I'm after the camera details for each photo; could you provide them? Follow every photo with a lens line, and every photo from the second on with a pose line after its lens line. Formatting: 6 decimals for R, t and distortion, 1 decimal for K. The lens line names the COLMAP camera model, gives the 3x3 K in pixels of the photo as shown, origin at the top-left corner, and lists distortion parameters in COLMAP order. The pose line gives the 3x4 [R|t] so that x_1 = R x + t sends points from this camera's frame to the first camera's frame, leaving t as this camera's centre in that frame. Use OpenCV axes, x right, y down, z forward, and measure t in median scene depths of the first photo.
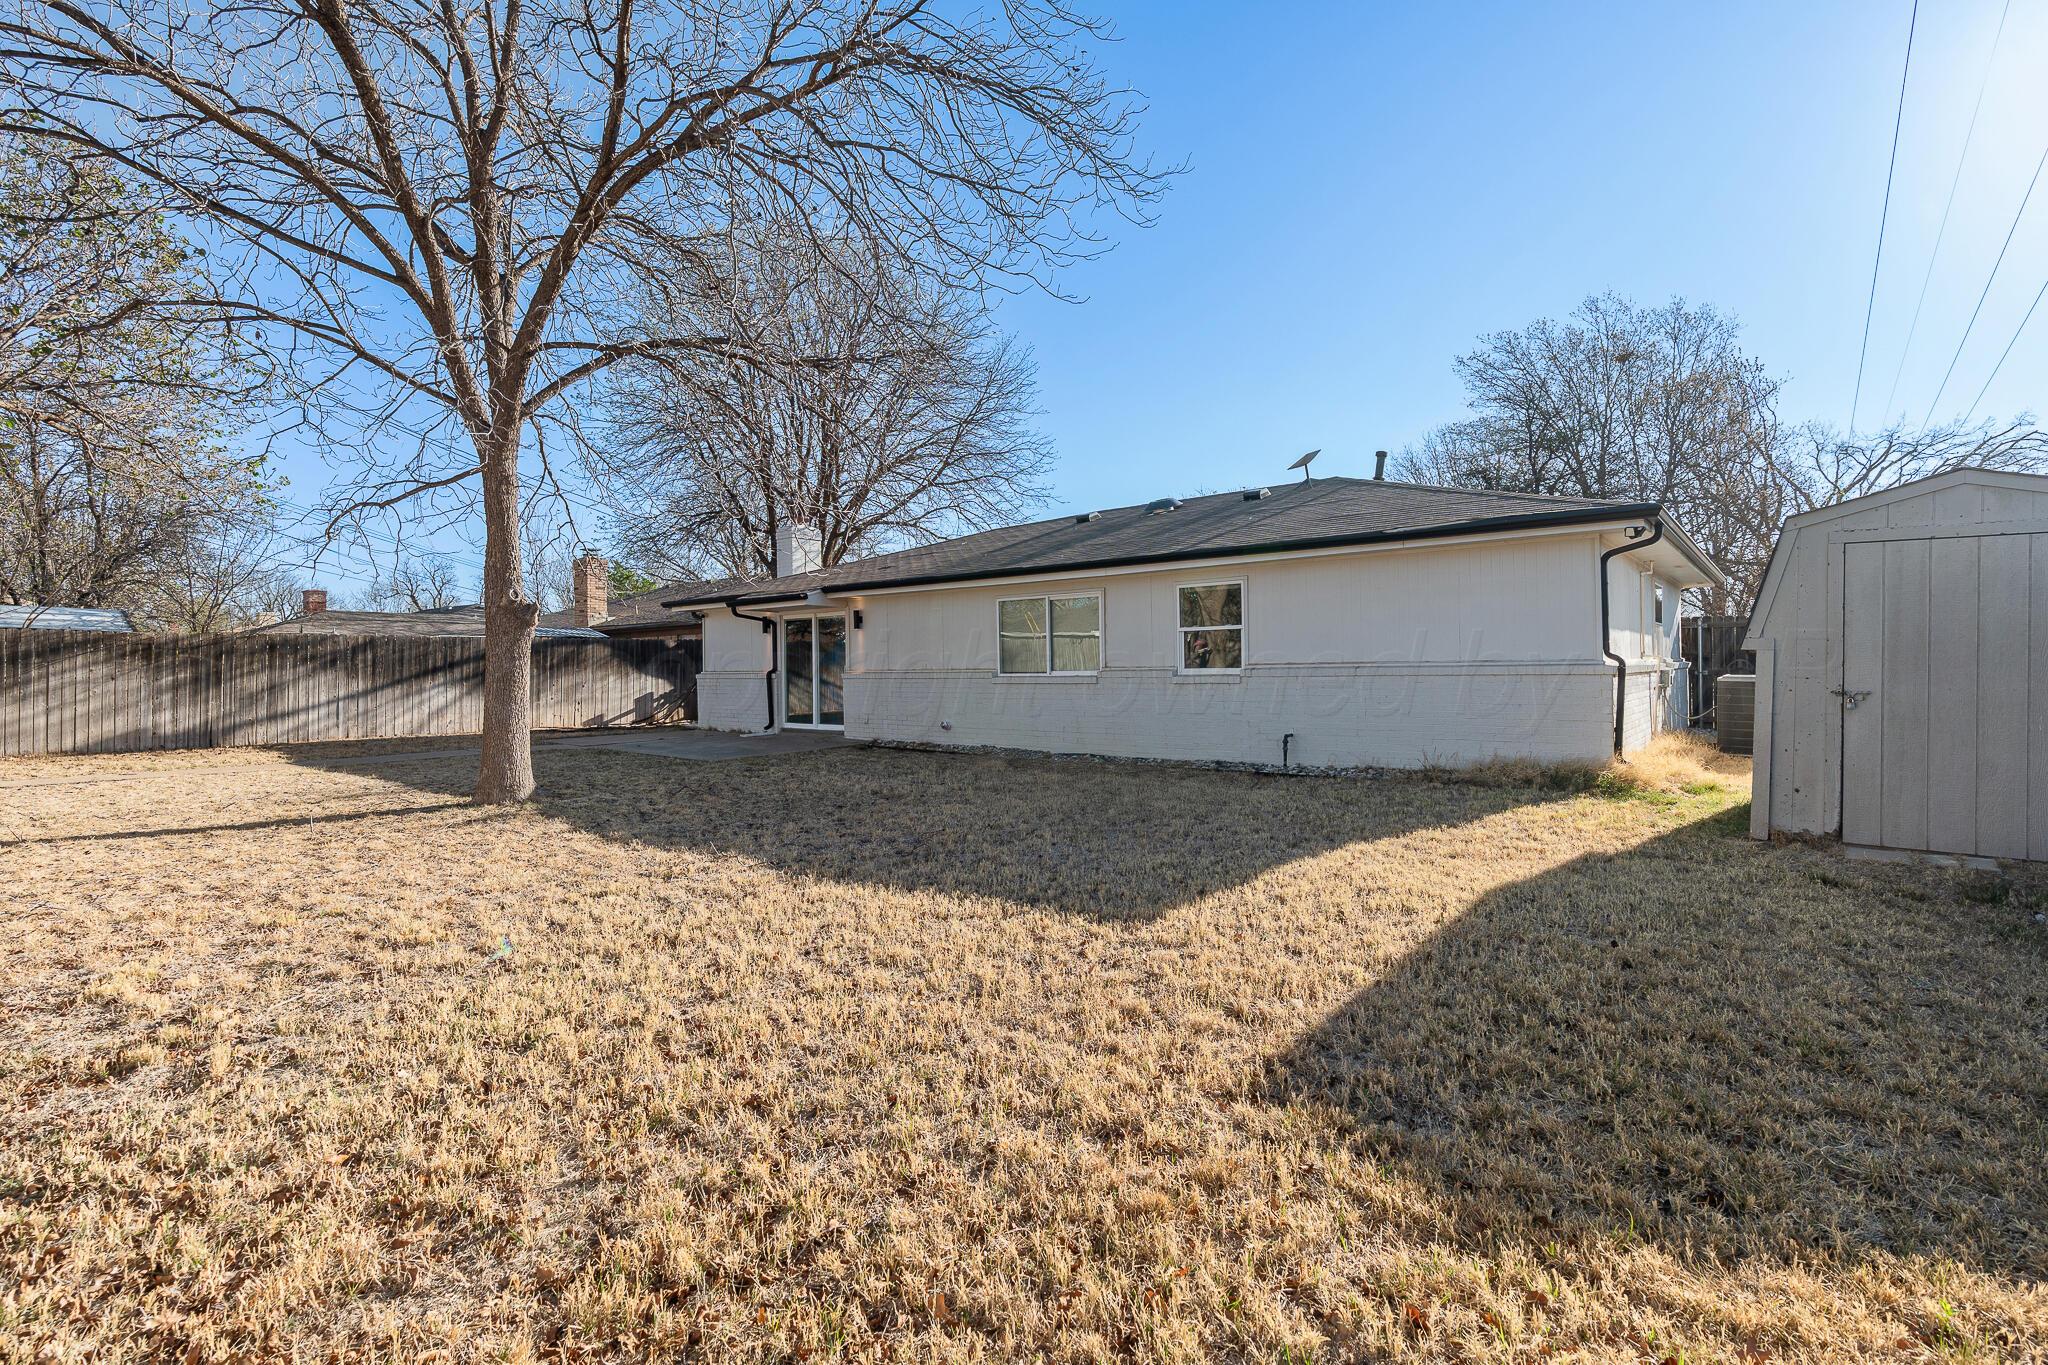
lens RADIAL K [[1031.4, 0, 1024.0], [0, 1031.4, 682.5], [0, 0, 1]] dist [-0.002608, -0.000288]
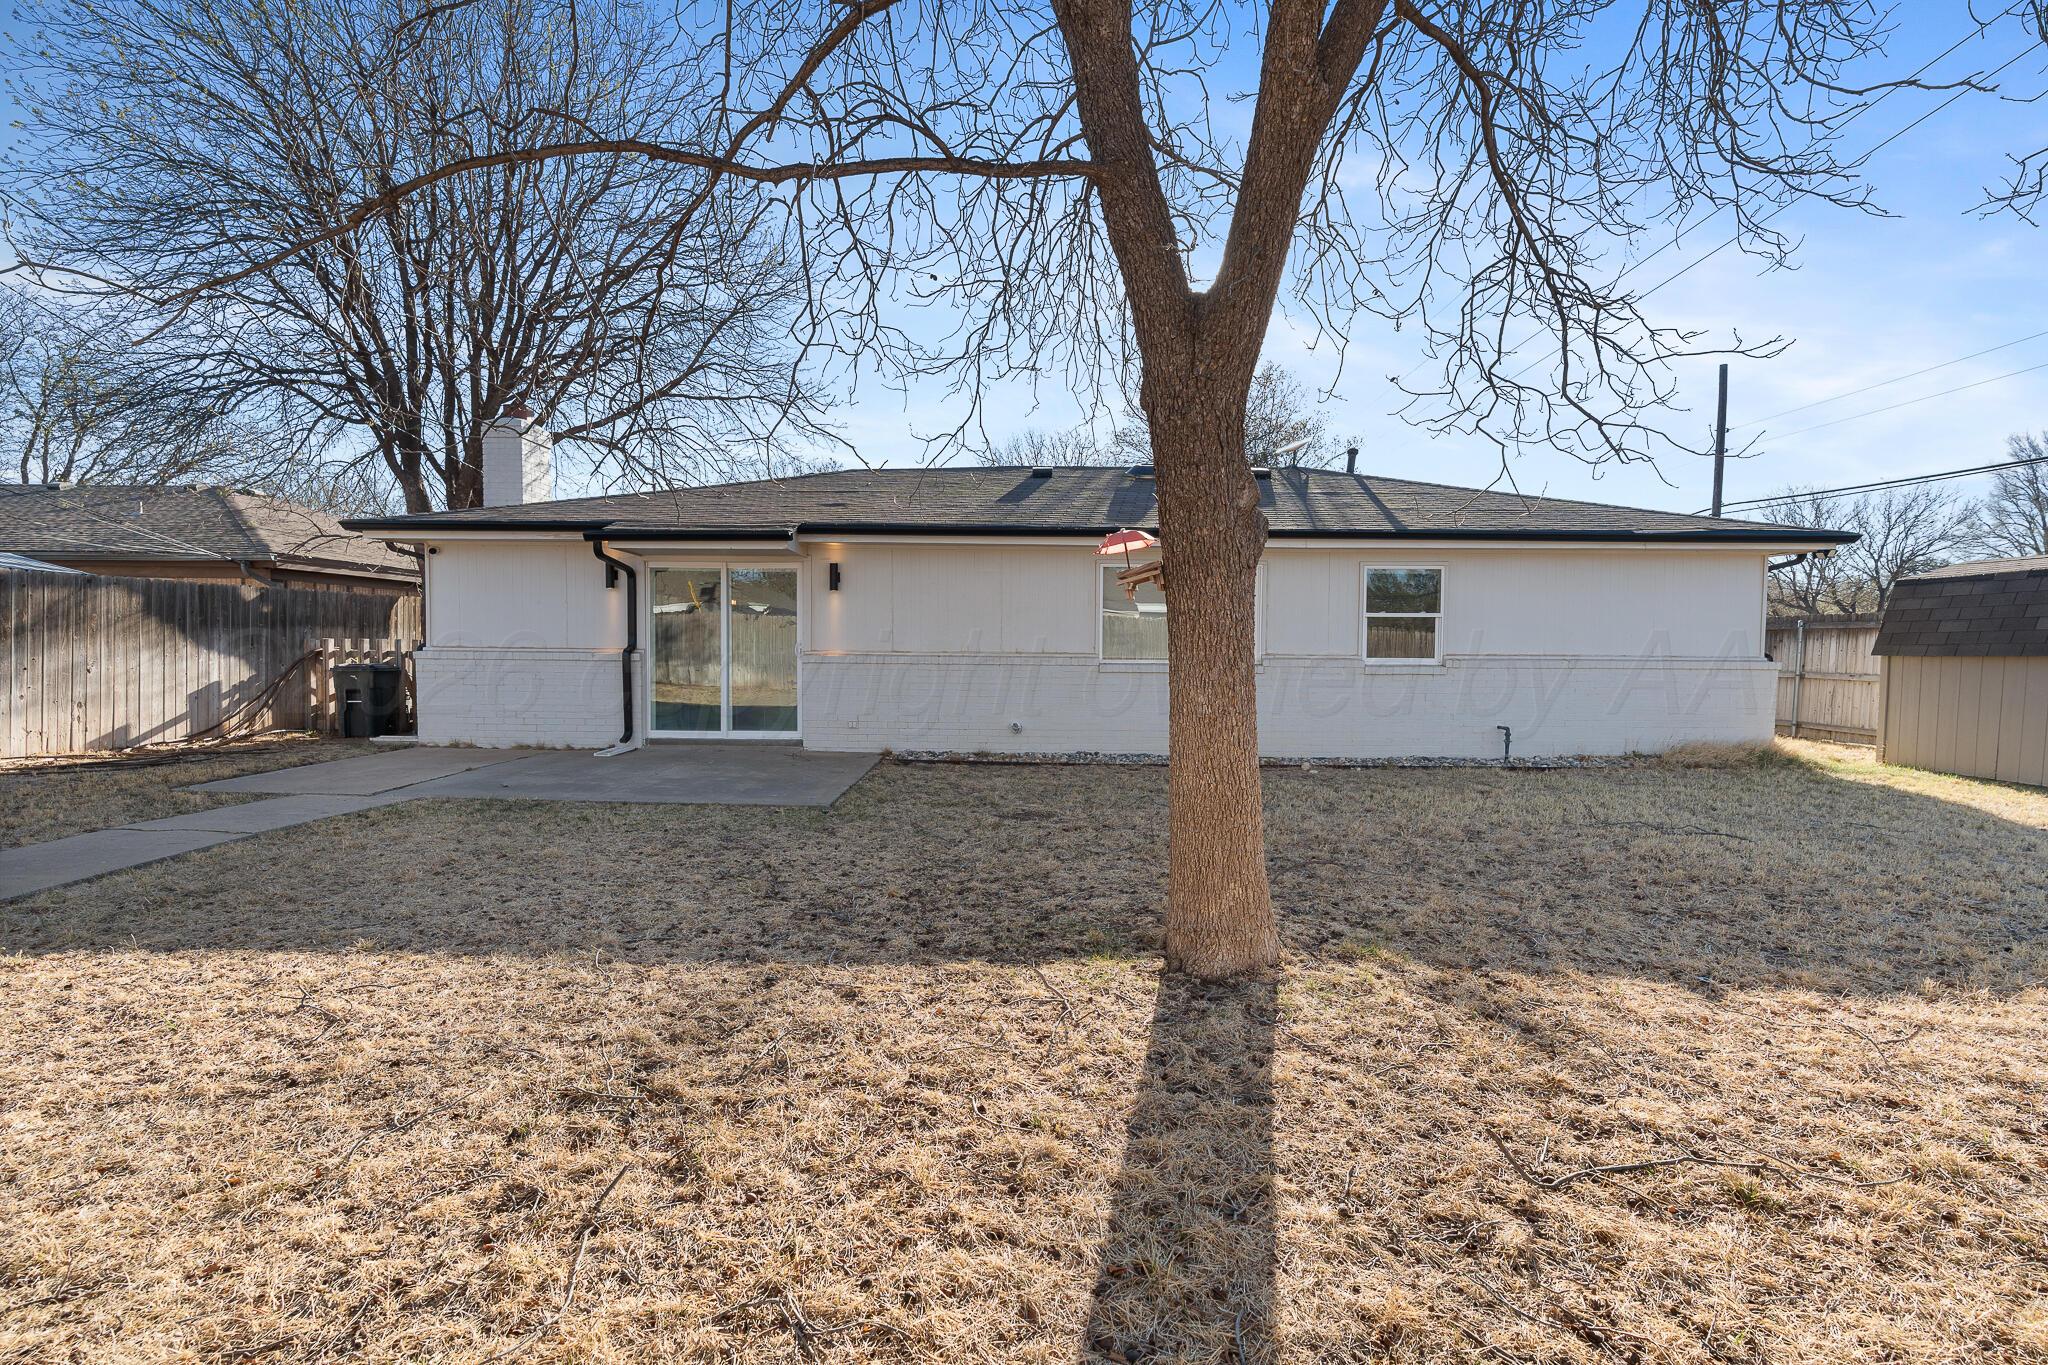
lens RADIAL K [[1031.4, 0, 1024.0], [0, 1031.4, 682.5], [0, 0, 1]] dist [-0.002608, -0.000288]
pose [[0.741514, -0.001789, 0.670936, -0.529468], [-0.008189, 0.999898, 0.011717, 0.000215], [-0.670888, -0.014182, 0.741423, 0.402979]]
